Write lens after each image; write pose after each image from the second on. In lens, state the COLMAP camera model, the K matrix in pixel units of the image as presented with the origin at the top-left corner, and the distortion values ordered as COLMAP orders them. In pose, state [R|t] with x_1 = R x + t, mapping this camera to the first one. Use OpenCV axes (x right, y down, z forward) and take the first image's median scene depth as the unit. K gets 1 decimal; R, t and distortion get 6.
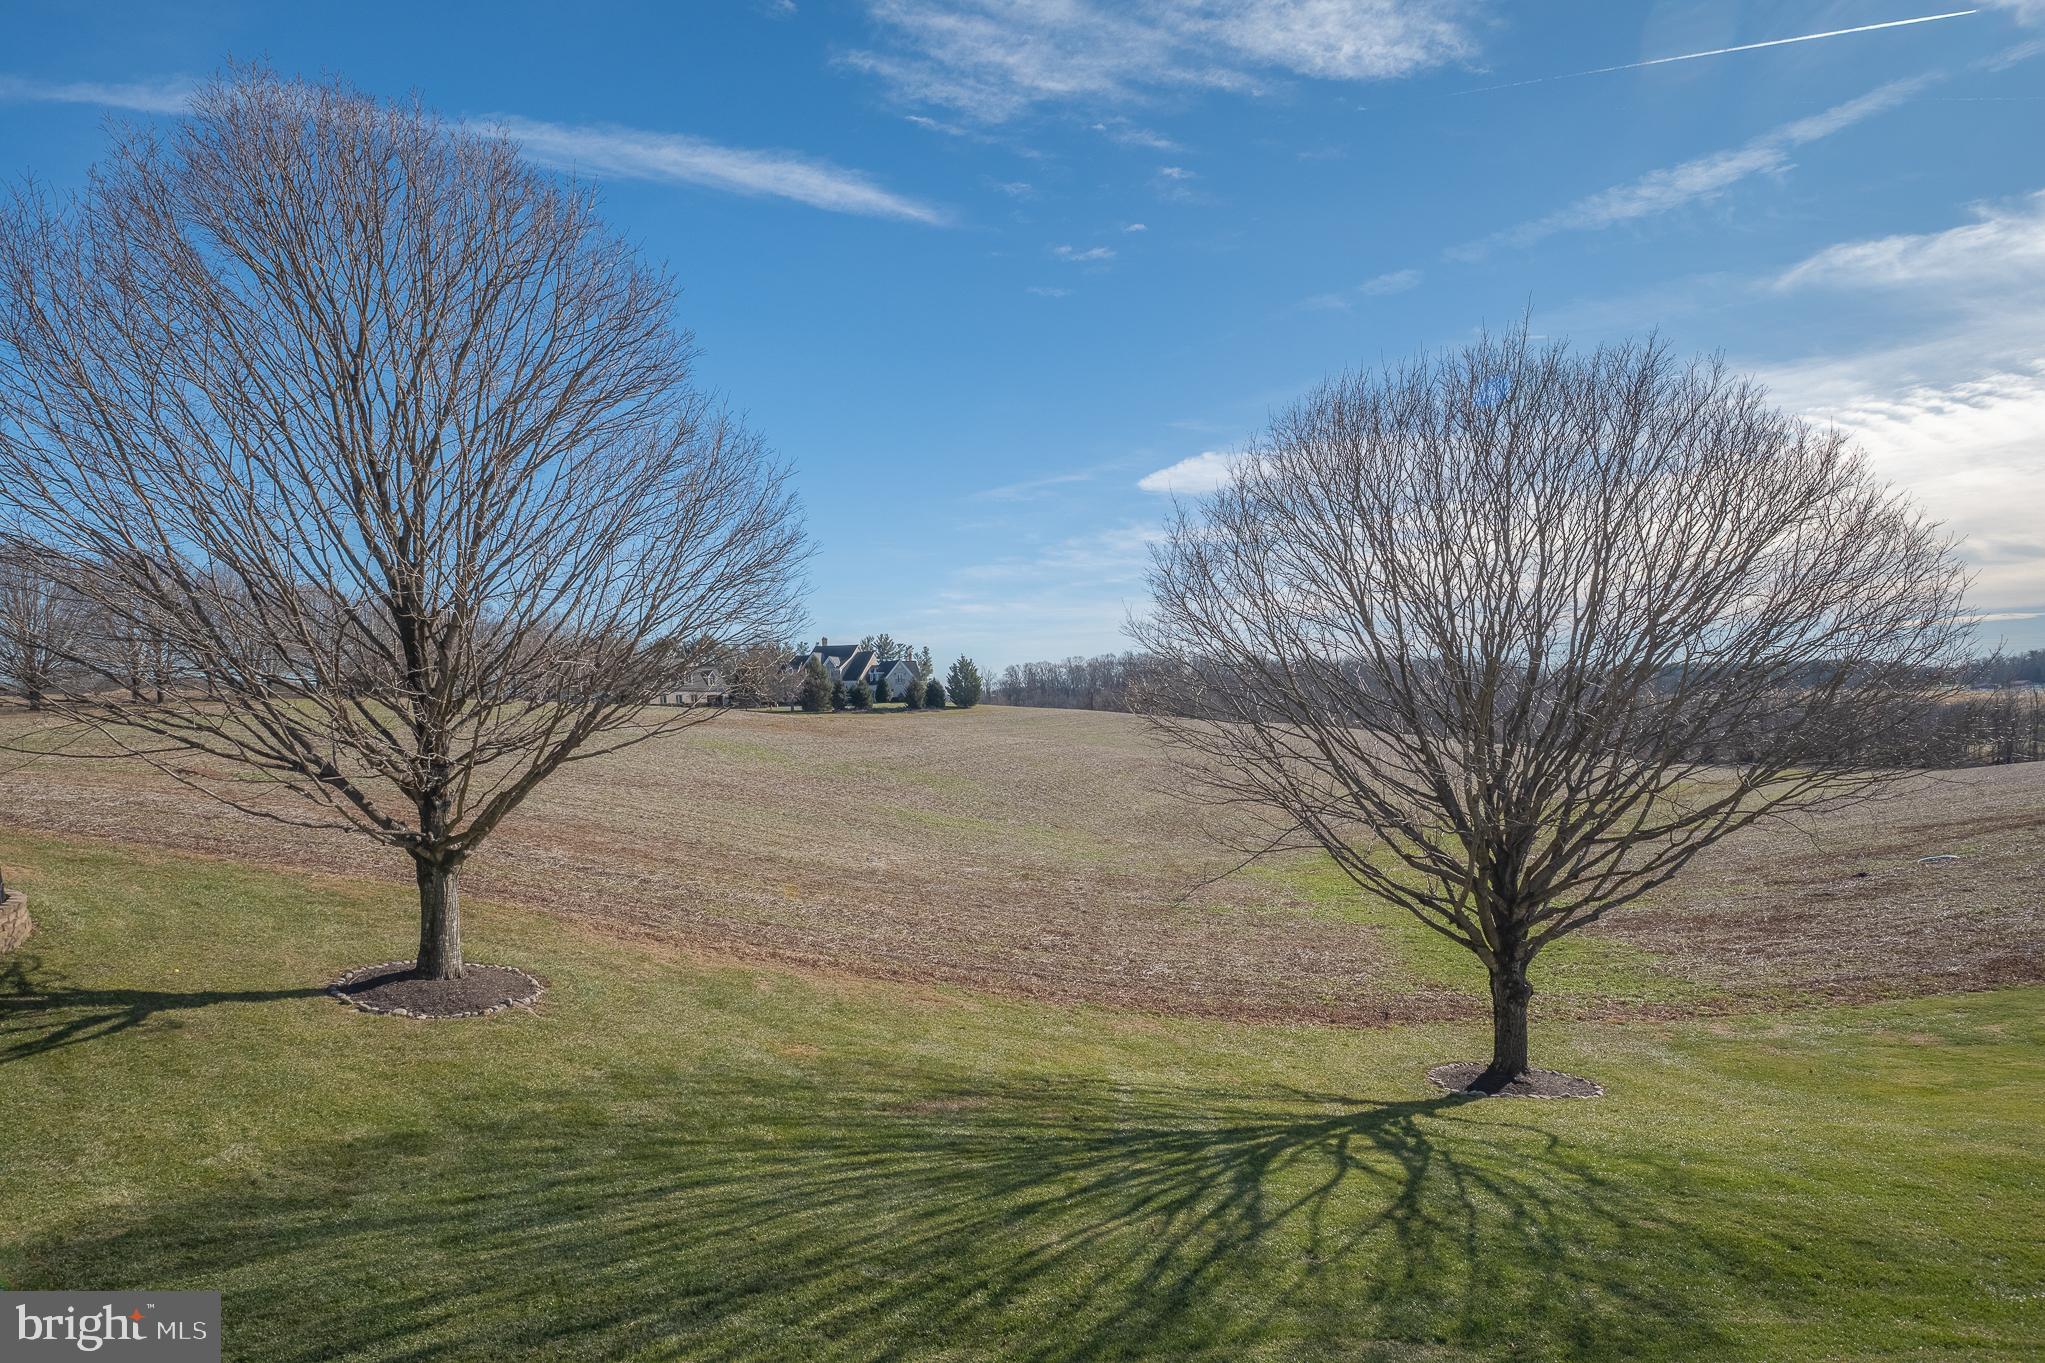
lens RADIAL K [[1062.9, 0, 1064.7], [0, 1062.9, 775.2], [0, 0, 1]] dist [-0.016388, -0.001249]
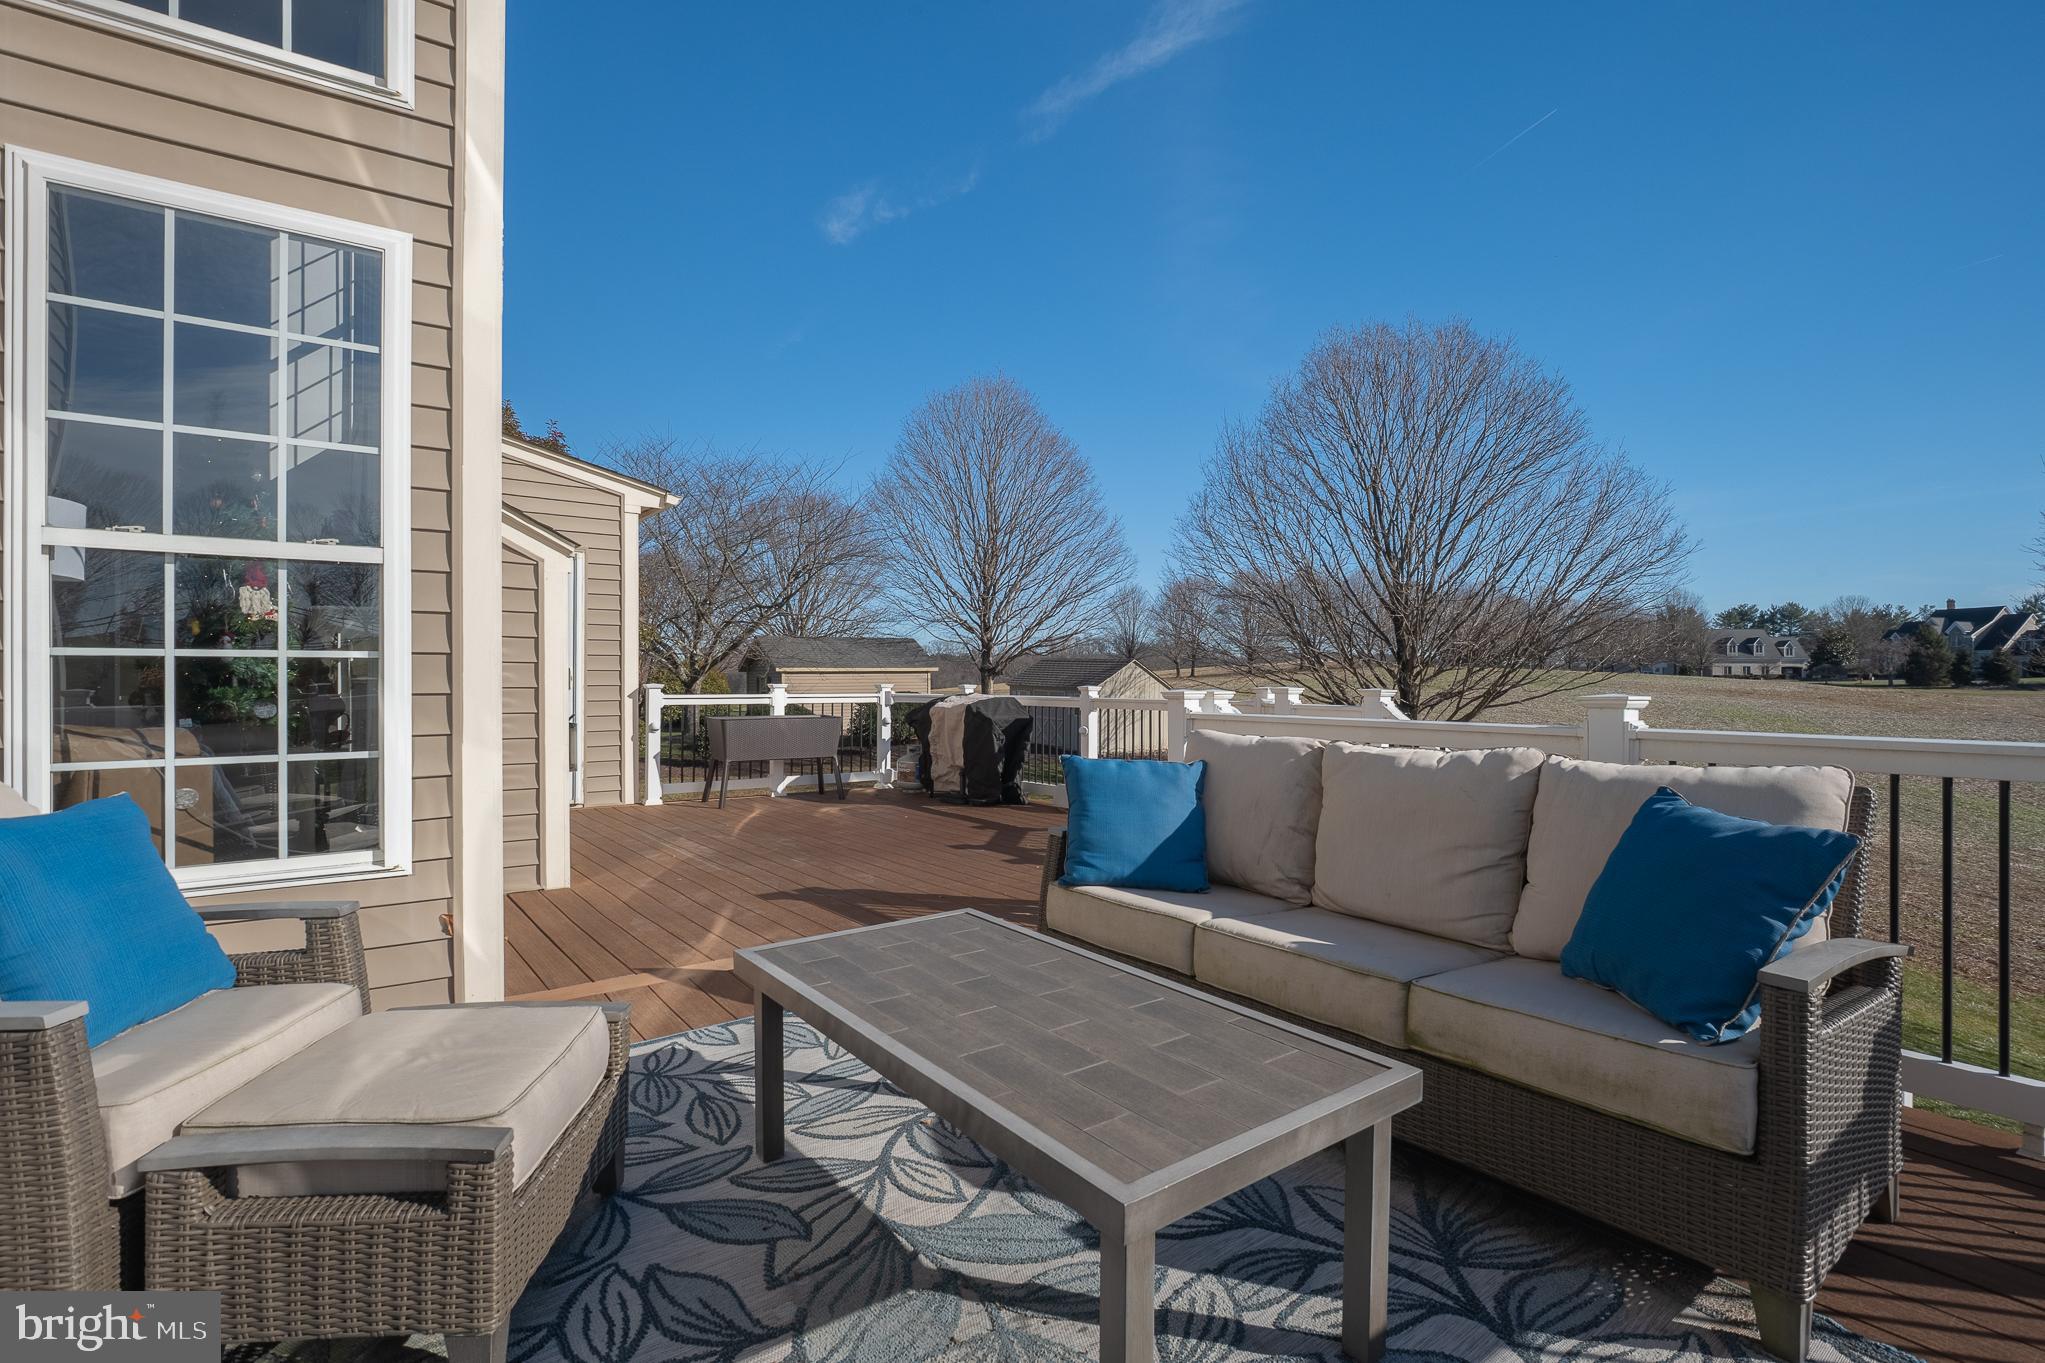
lens RADIAL K [[959.3, 0, 1015.6], [0, 959.3, 673.8], [0, 0, 1]] dist [-0.019913, -0.000231]
pose [[0.520084, 0.012544, -0.854023, 0.346648], [-0.069169, 0.997227, -0.027475, 0.023655], [0.851310, 0.073362, 0.519509, -0.287785]]
